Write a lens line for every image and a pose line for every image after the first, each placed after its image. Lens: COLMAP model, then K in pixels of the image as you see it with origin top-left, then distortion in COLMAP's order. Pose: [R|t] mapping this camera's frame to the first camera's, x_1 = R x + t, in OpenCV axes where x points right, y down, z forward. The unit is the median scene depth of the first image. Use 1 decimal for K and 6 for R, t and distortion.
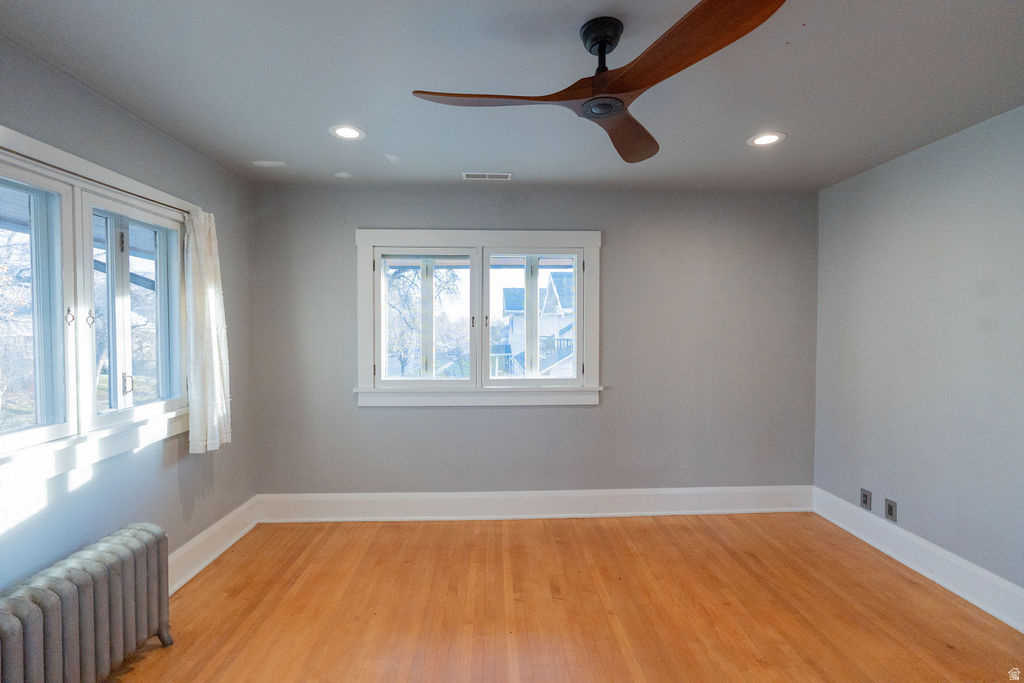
lens RADIAL K [[475.3, 0, 510.5], [0, 475.3, 338.1], [0, 0, 1]] dist [-0.018080, 0.006400]
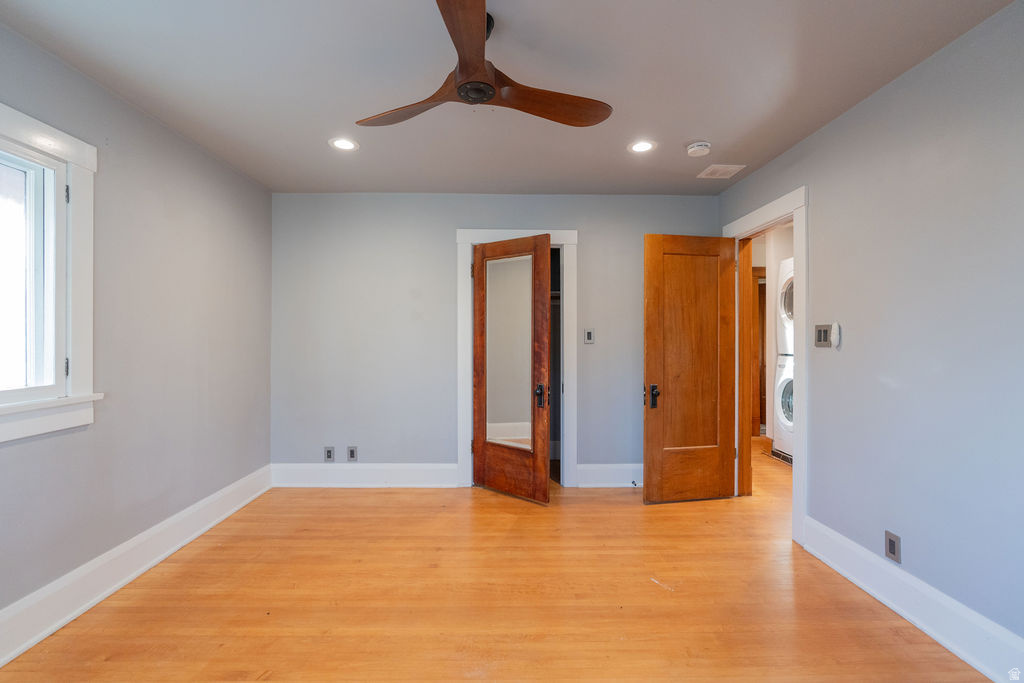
lens RADIAL K [[475.3, 0, 510.5], [0, 475.3, 338.1], [0, 0, 1]] dist [-0.018080, 0.006400]
pose [[-0.017824, 0.005671, 0.999825, -0.516057], [0.022043, 0.999743, -0.005277, 0.050675], [-0.999598, 0.021945, -0.017944, 0.533360]]
